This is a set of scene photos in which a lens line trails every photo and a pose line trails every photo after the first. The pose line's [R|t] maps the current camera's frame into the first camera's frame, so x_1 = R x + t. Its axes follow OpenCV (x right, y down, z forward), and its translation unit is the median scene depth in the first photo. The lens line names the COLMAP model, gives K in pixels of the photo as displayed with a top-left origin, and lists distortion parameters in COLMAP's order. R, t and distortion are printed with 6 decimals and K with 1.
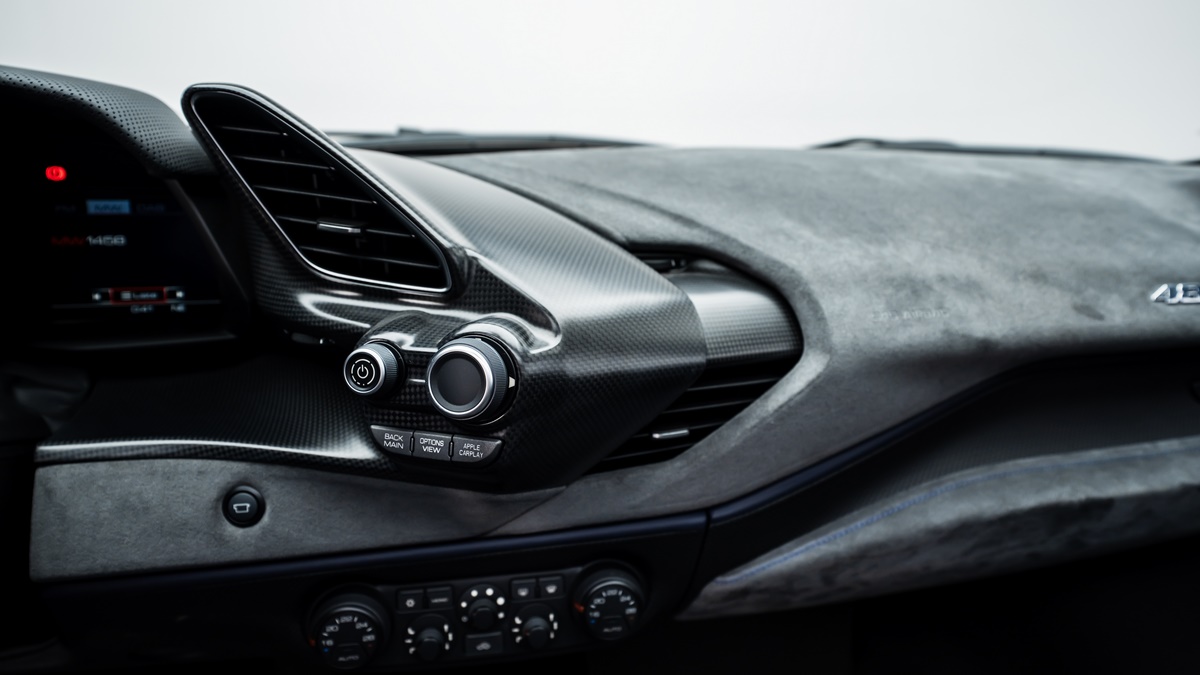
lens RADIAL K [[773.1, 0, 600.0], [0, 773.1, 337.5], [0, 0, 1]] dist [0.004951, 0.000706]
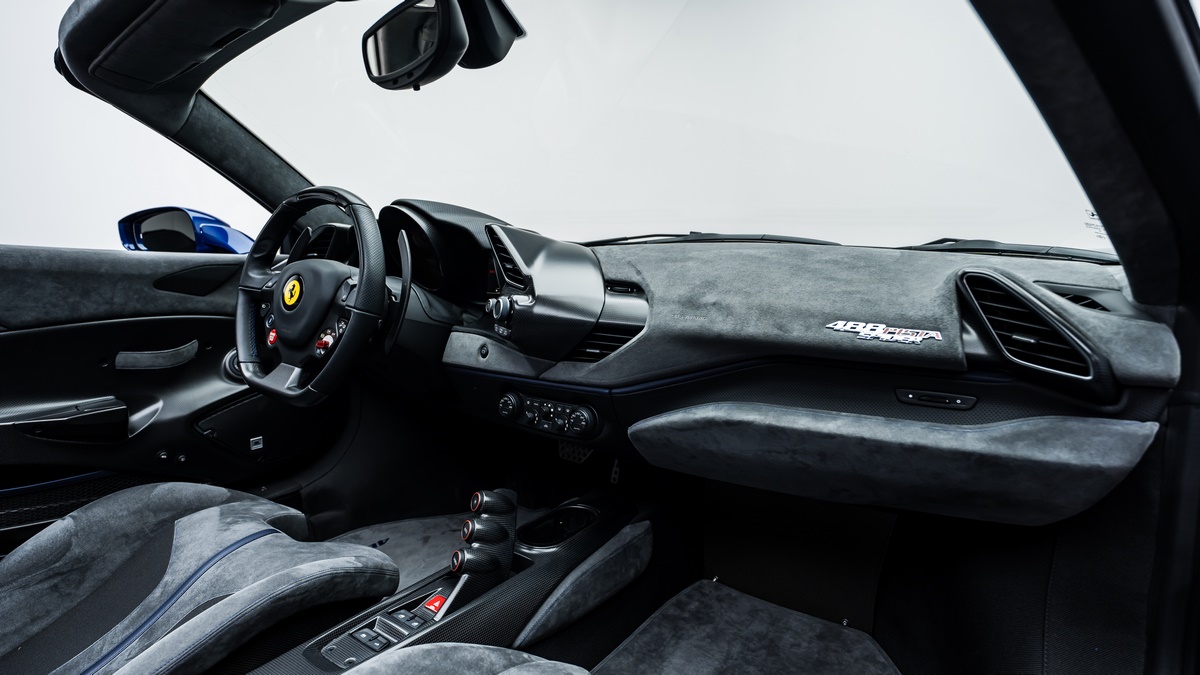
lens RADIAL K [[650.3, 0, 603.7], [0, 650.3, 377.3], [0, 0, 1]] dist [0.000426, 0.000062]
pose [[0.691174, 0.156640, -0.705509, 1.568459], [-0.186072, 0.981887, 0.035712, 0.118306], [0.698324, 0.106593, 0.707801, -0.475223]]
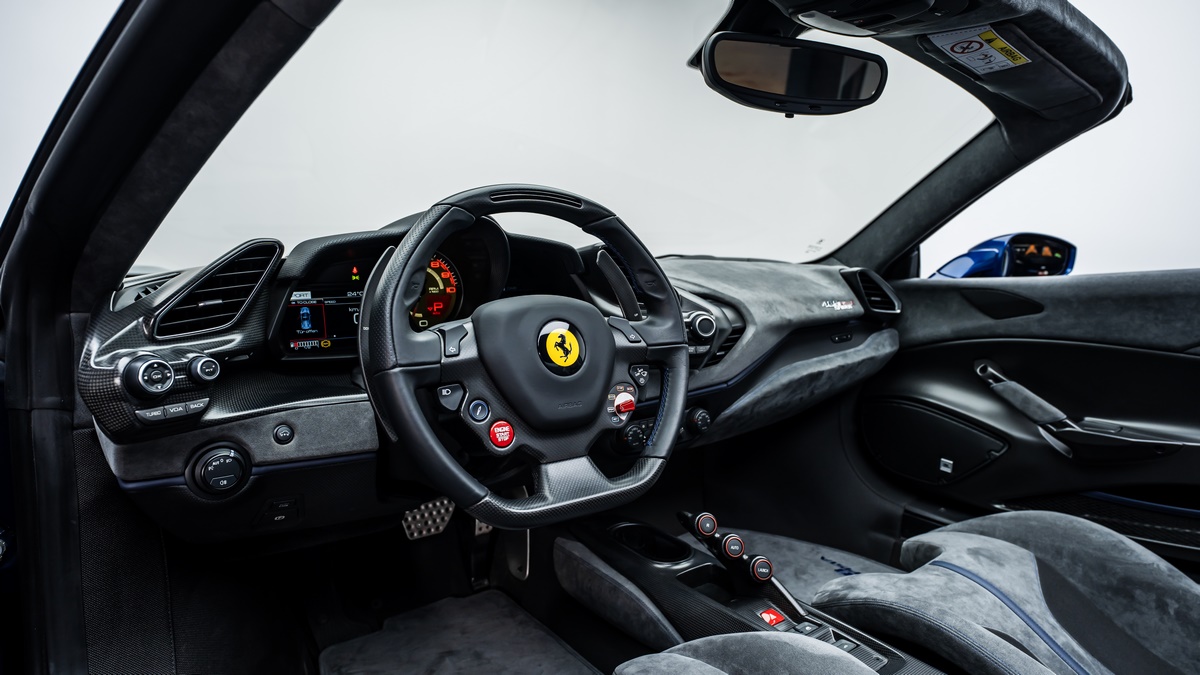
lens RADIAL K [[677.3, 0, 600.0], [0, 677.3, 337.5], [0, 0, 1]] dist [-0.003573, 0.001257]
pose [[0.886646, -0.064689, 0.457901, -1.428268], [0.119944, 0.988452, -0.092610, 0.235008], [-0.446623, 0.137034, 0.884166, -1.052950]]
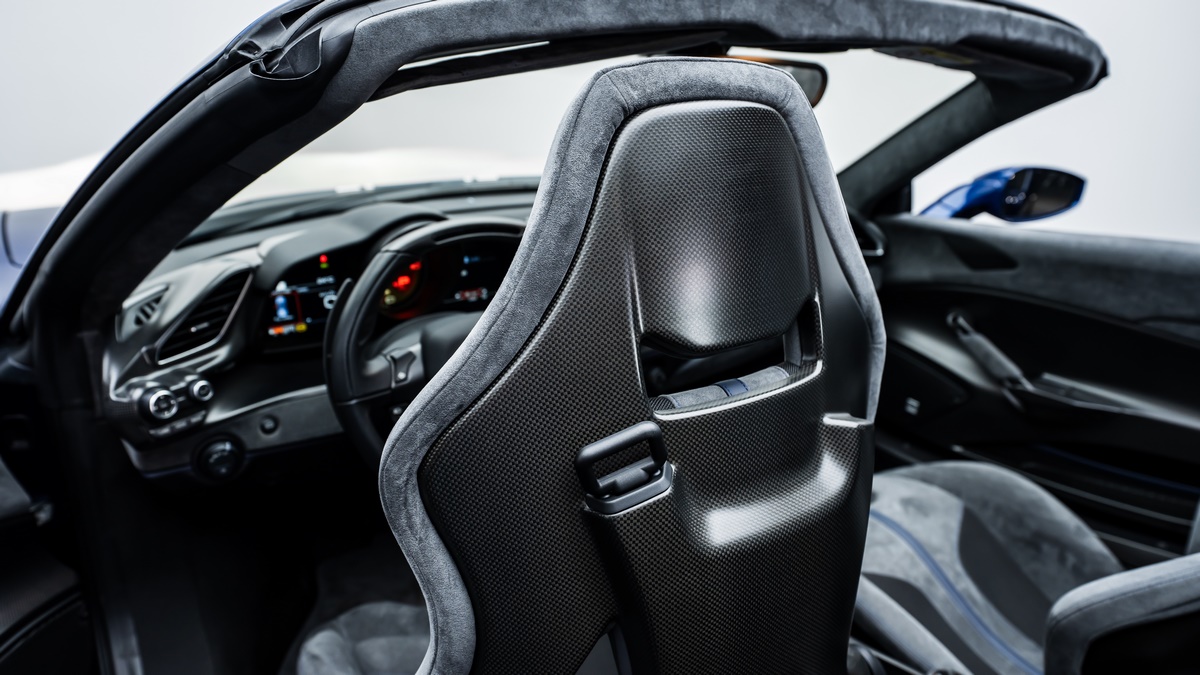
lens RADIAL K [[773.1, 0, 600.0], [0, 773.1, 337.5], [0, 0, 1]] dist [0.004951, 0.000706]
pose [[0.906469, -0.139147, 0.398687, -1.363260], [0.102240, 0.988378, 0.112500, -0.165544], [-0.409707, -0.061216, 0.910161, -1.622842]]
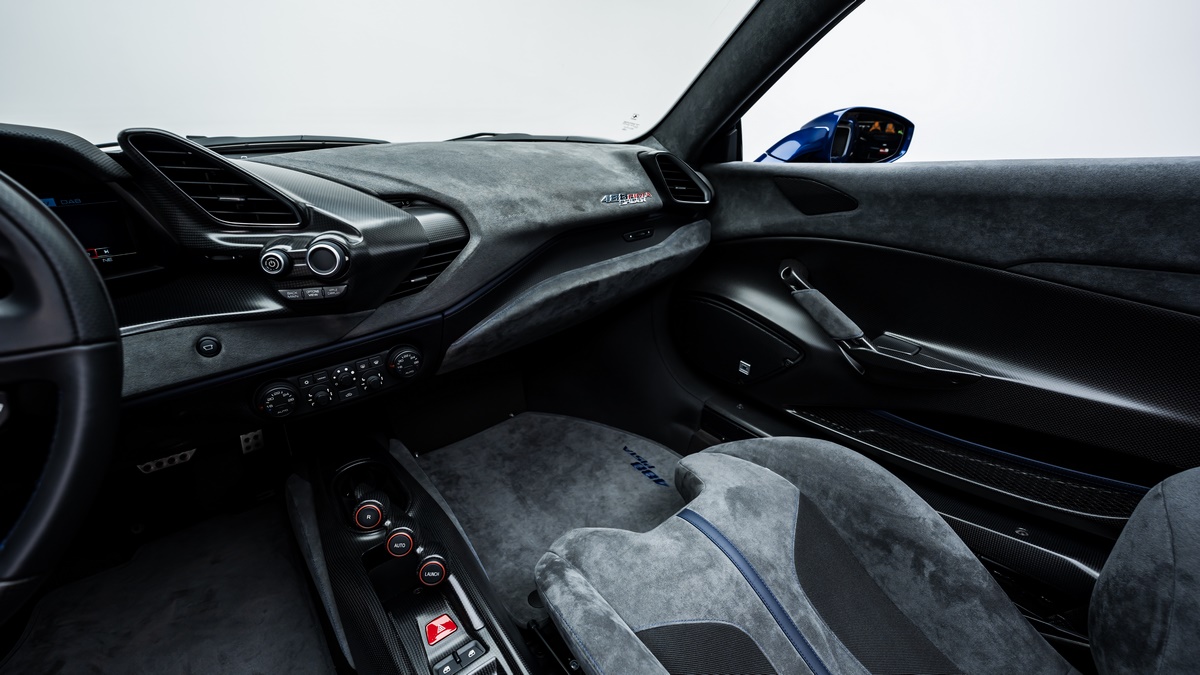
lens RADIAL K [[480.5, 0, 600.0], [0, 480.5, 337.5], [0, 0, 1]] dist [-0.034964, 0.000034]
pose [[0.869028, -0.210669, 0.447671, -0.103730], [0.132400, 0.970840, 0.199849, 0.075713], [-0.476719, -0.114403, 0.871580, -0.464183]]
